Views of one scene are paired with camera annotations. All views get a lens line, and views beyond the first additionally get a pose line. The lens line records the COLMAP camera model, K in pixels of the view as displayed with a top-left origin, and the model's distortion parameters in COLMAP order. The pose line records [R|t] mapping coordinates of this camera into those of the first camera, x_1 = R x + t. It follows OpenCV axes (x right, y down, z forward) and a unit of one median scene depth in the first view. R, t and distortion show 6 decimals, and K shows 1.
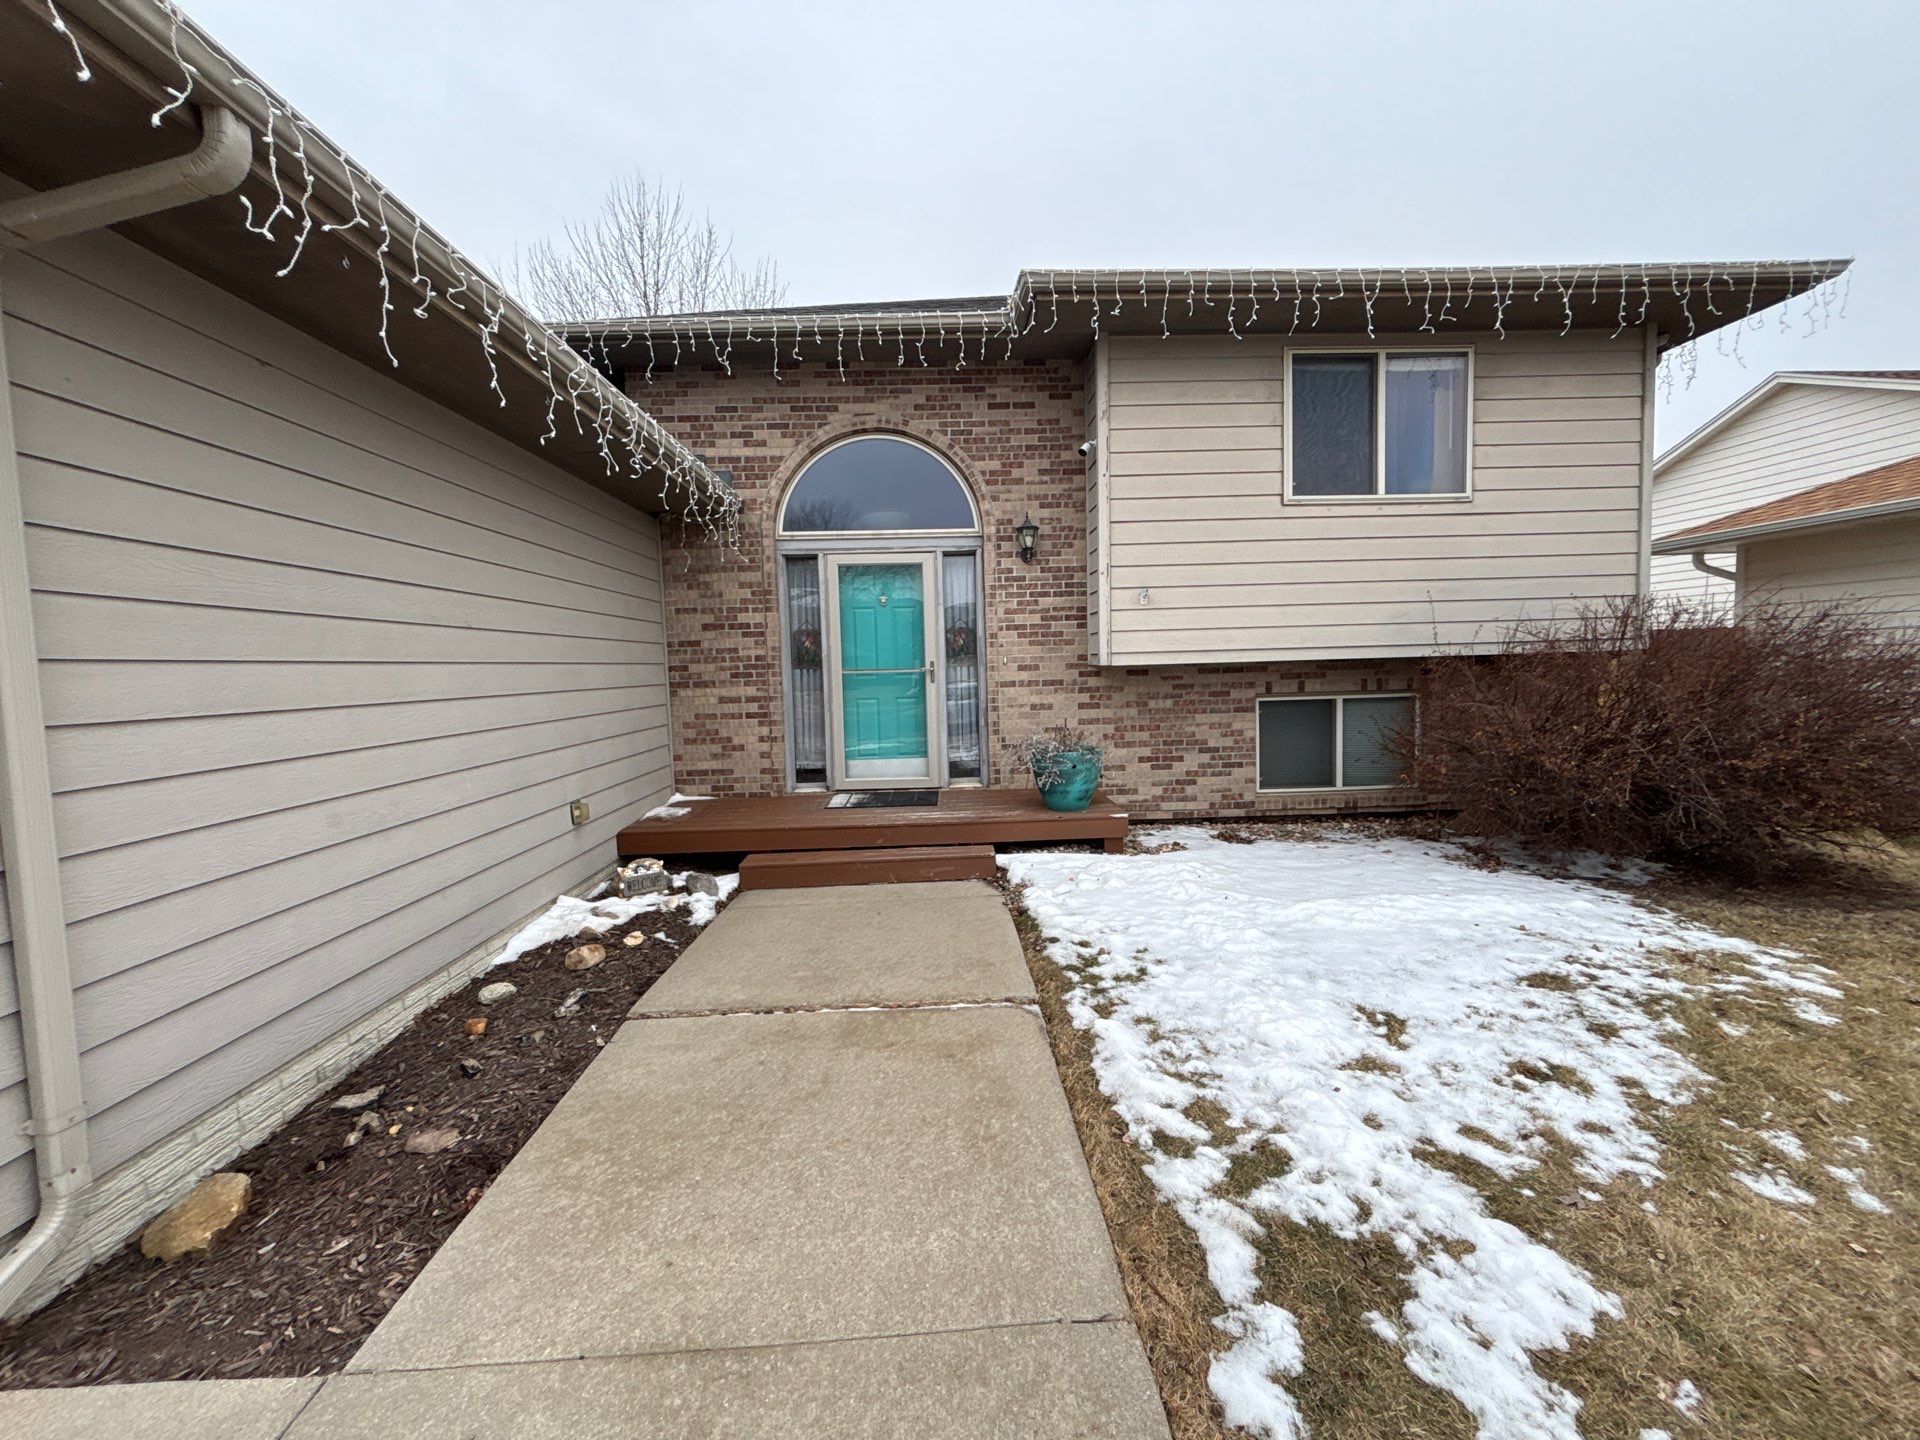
lens RADIAL K [[761.1, 0, 945.8], [0, 761.1, 720.8], [0, 0, 1]] dist [-0.005478, 0.001365]
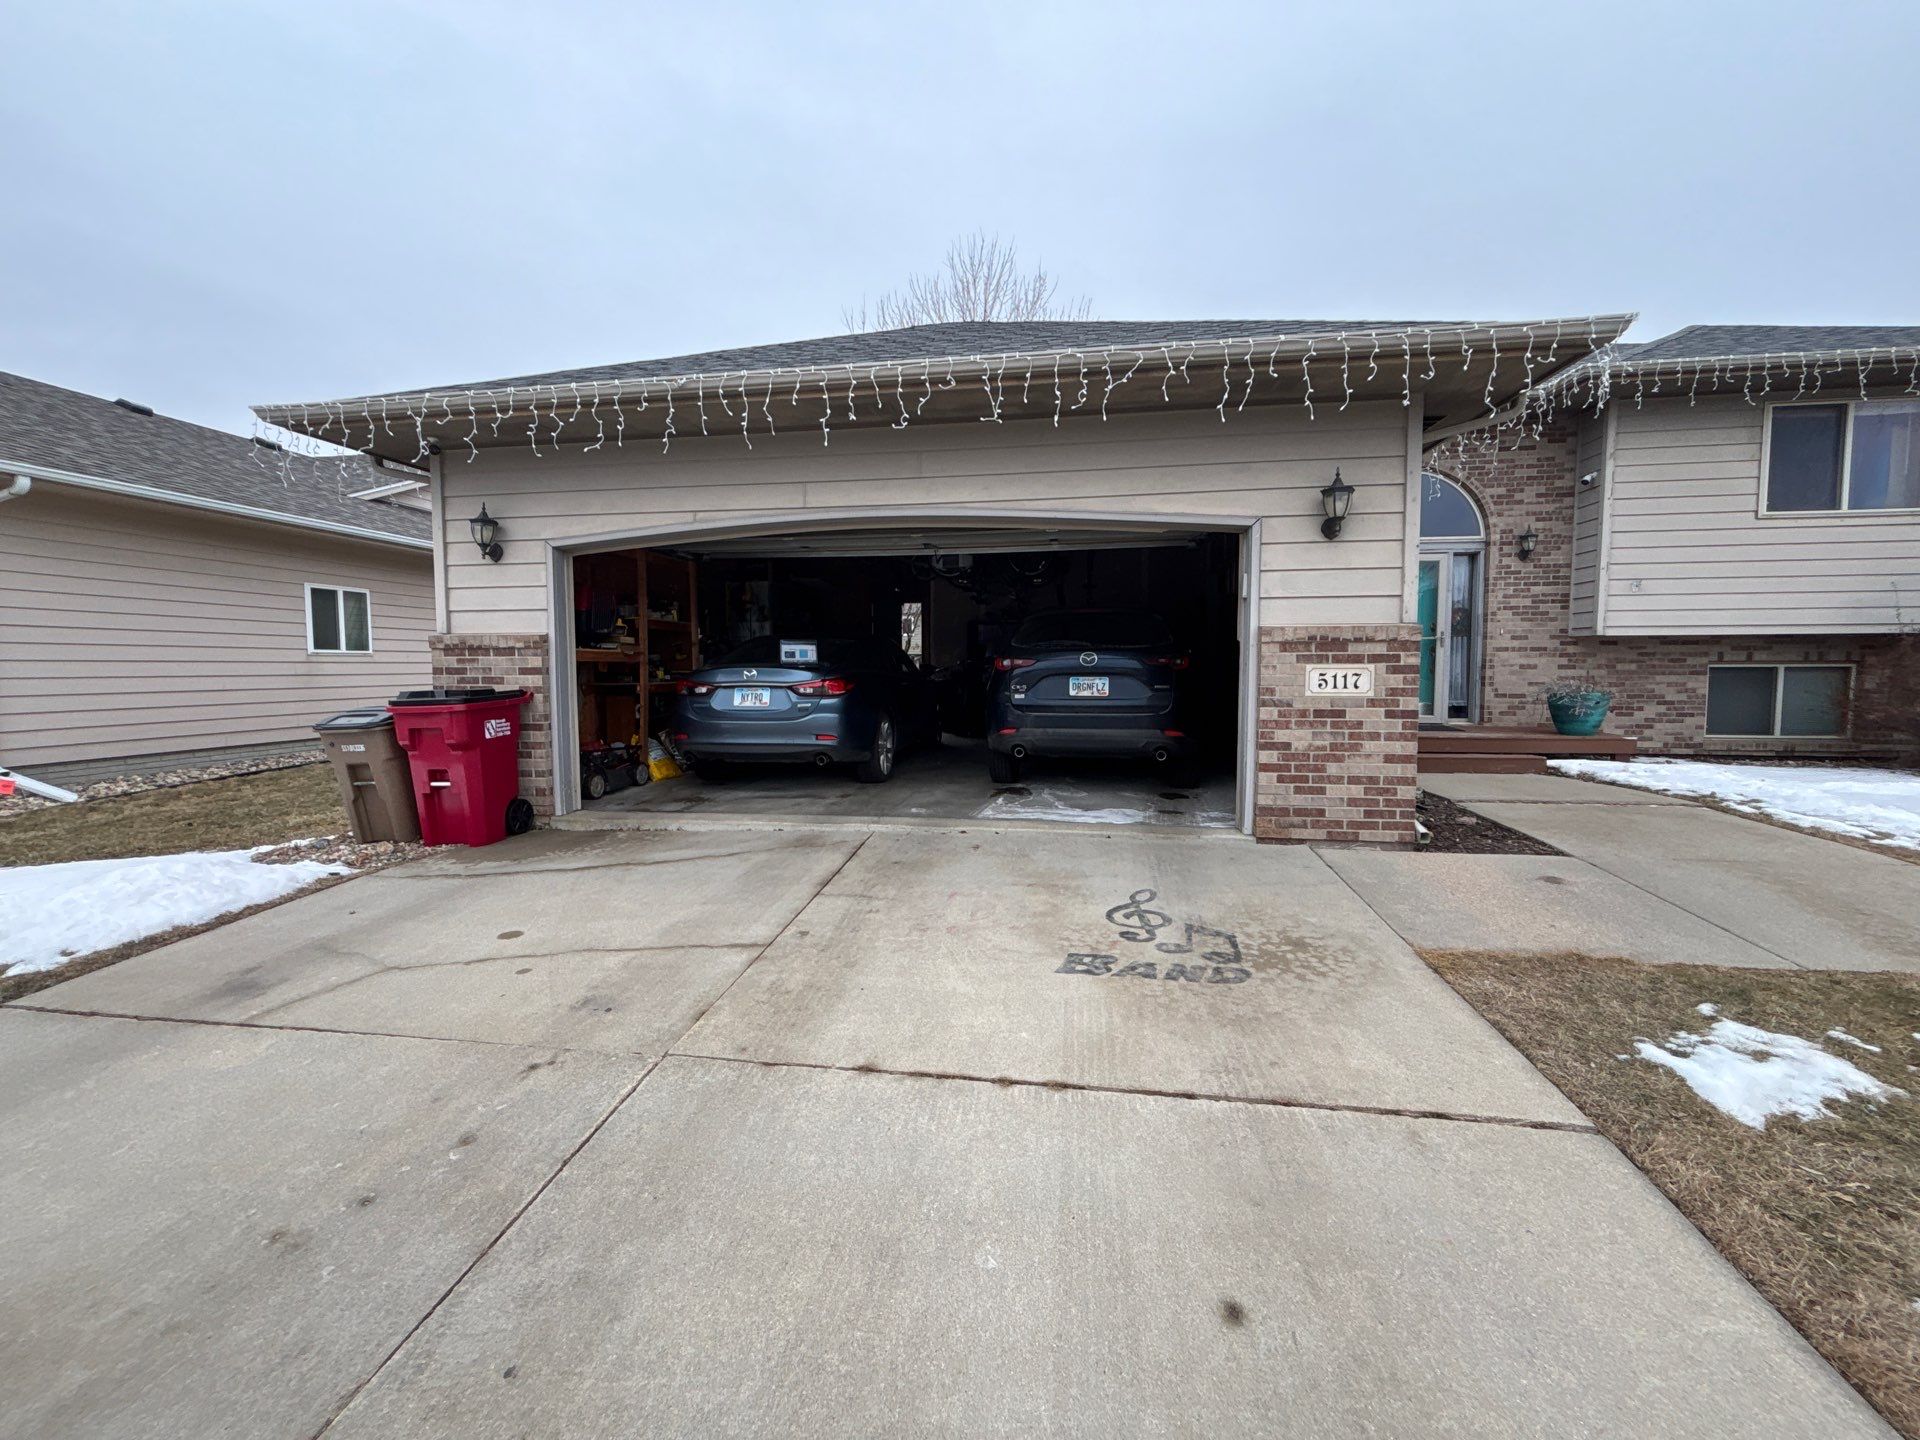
lens RADIAL K [[761.1, 0, 950.7], [0, 761.1, 712.3], [0, 0, 1]] dist [-0.005478, 0.001365]
pose [[0.981738, 0.035980, -0.186804, -0.649008], [-0.037410, 0.999291, -0.004135, 0.110639], [0.186523, 0.011048, 0.982389, -0.544641]]
